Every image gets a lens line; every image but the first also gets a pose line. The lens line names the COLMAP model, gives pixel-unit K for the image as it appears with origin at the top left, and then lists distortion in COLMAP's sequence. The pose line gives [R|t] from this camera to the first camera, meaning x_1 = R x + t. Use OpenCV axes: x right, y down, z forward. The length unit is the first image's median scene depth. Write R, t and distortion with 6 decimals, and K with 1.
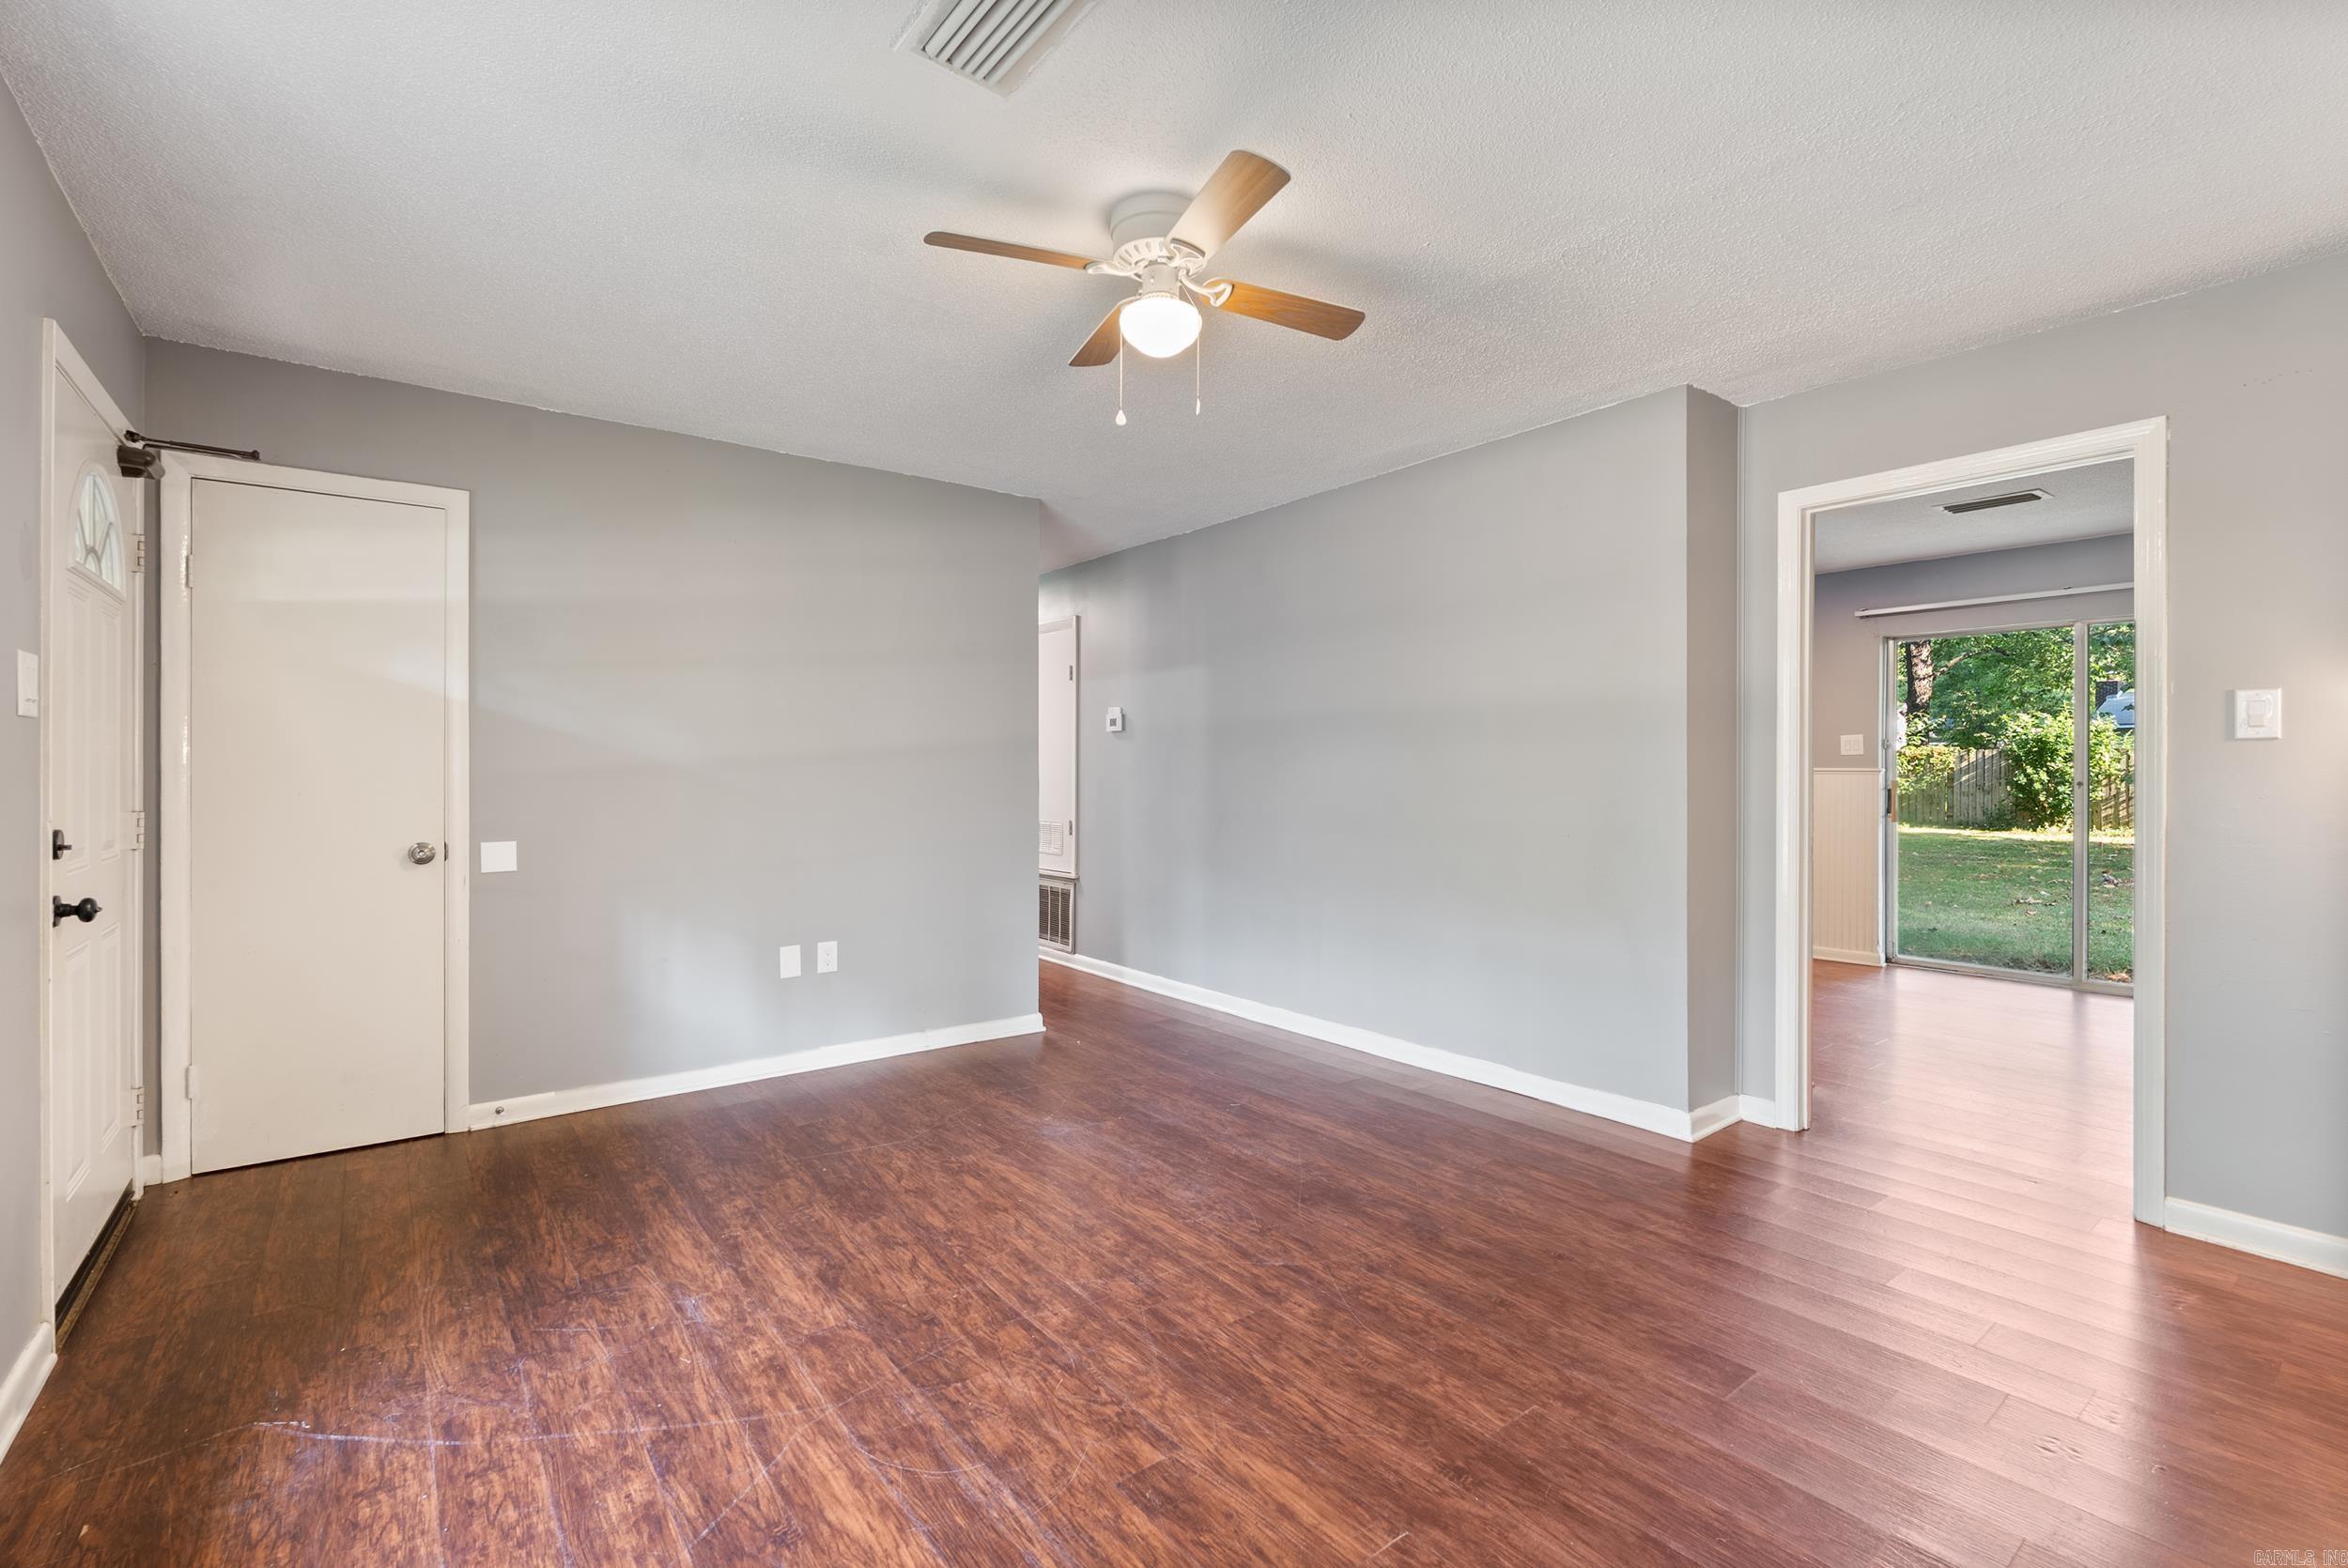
lens RADIAL K [[1036.3, 0, 1177.8], [0, 1036.3, 770.8], [0, 0, 1]] dist [-0.006120, -0.000012]
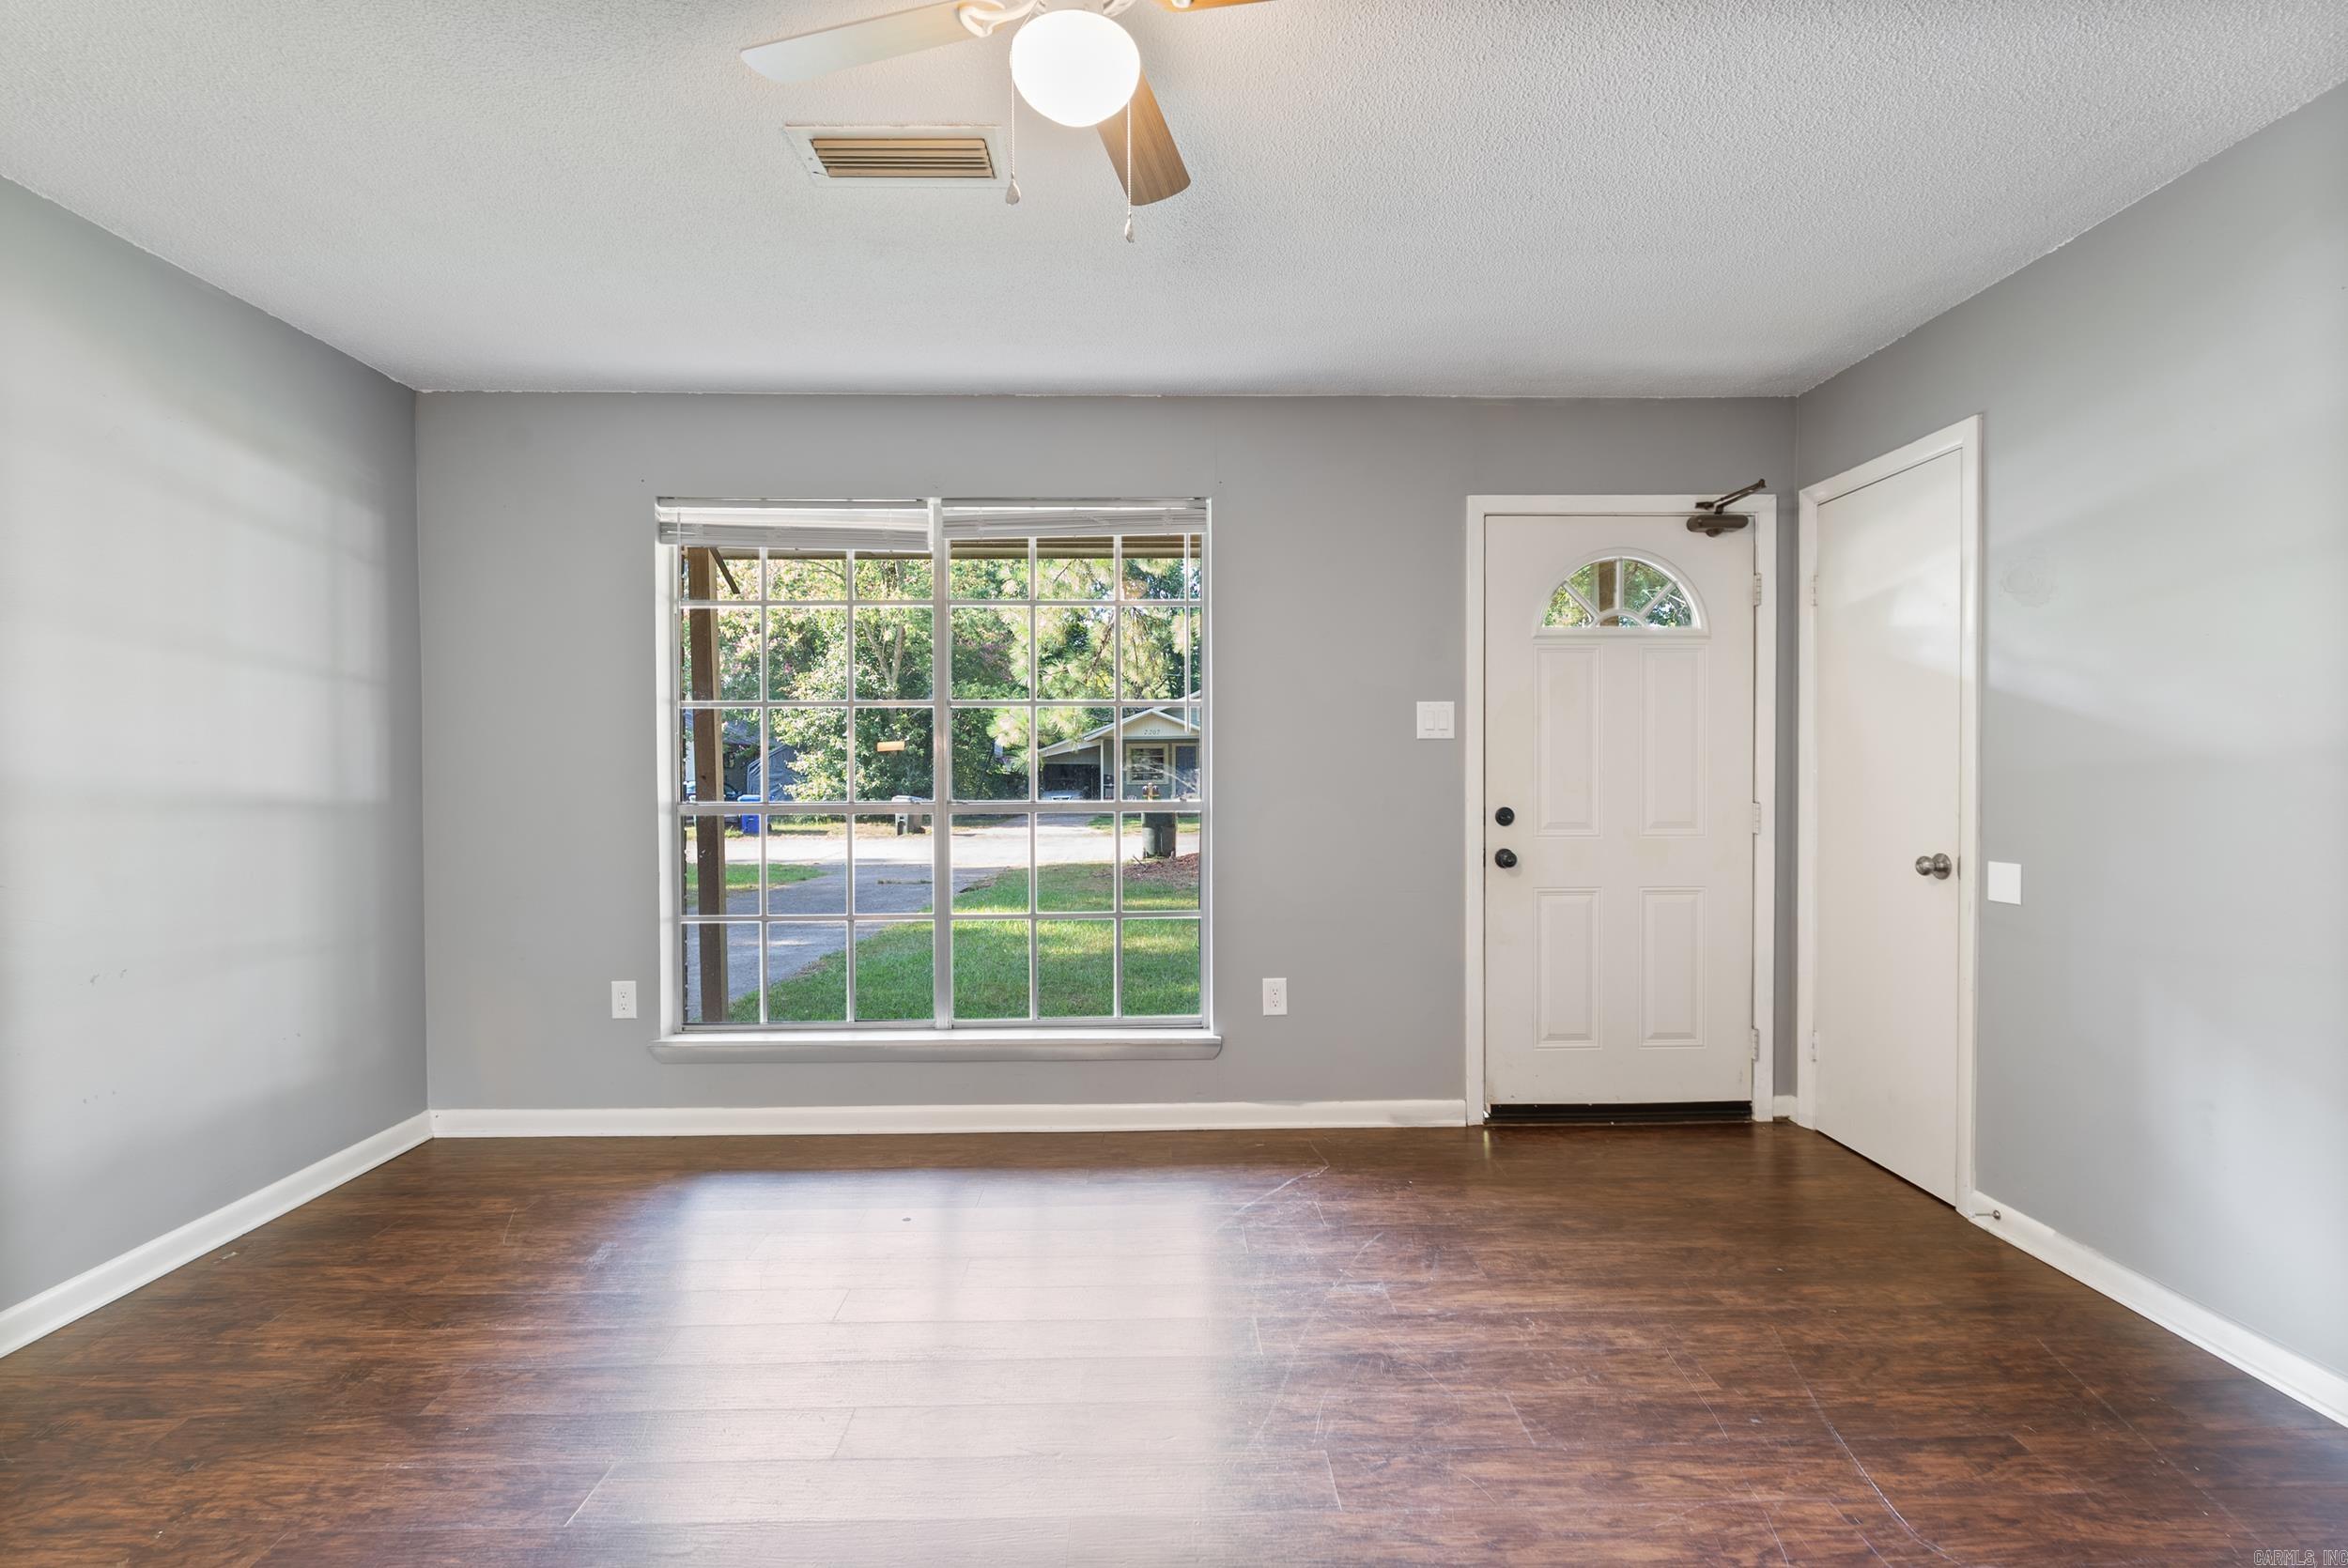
lens RADIAL K [[1033.7, 0, 1174.0], [0, 1033.7, 784.0], [0, 0, 1]] dist [-0.006069, 0.000159]
pose [[-0.596376, 0.012019, -0.802615, 0.415524], [0.003497, 0.999917, 0.012376, 0.000003], [0.802697, 0.004574, -0.596369, 1.295600]]
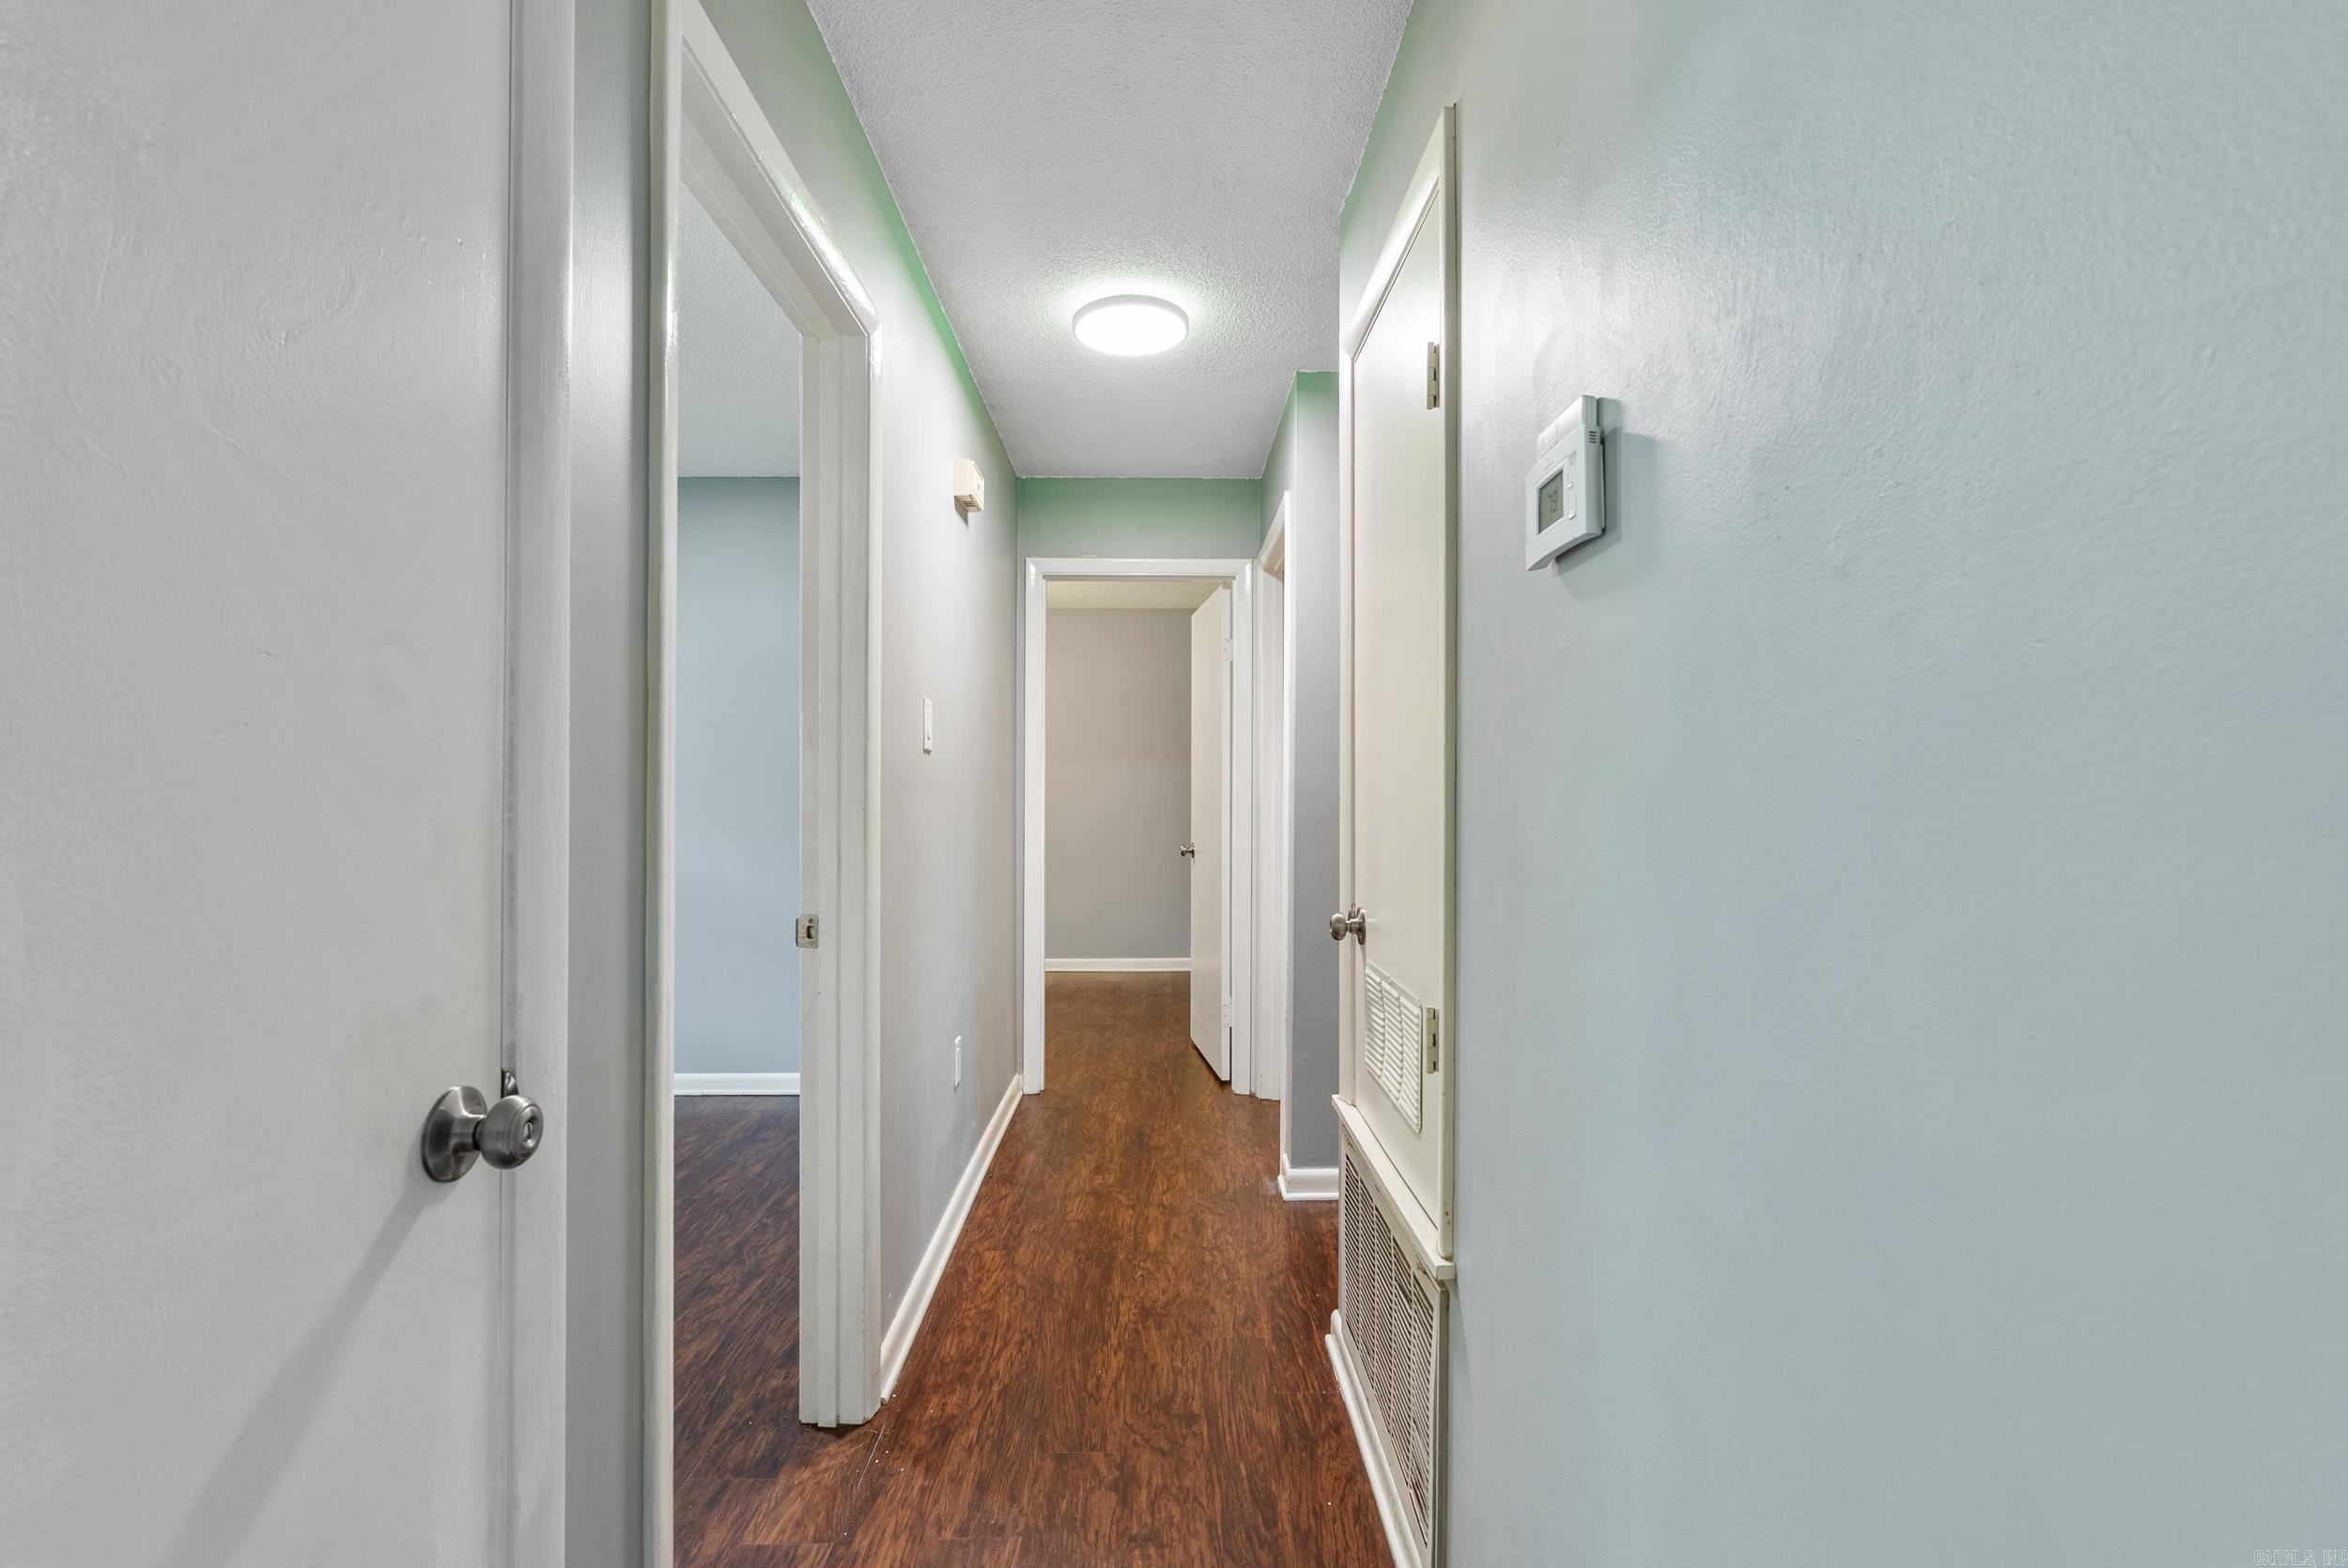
lens RADIAL K [[1040.8, 0, 1175.4], [0, 1040.8, 791.3], [0, 0, 1]] dist [-0.005915, 0.000302]
pose [[0.798823, -0.000661, -0.601565, -0.023882], [0.000497, 1.000000, -0.000439, -0.001046], [0.601566, 0.000051, 0.798823, 1.907147]]
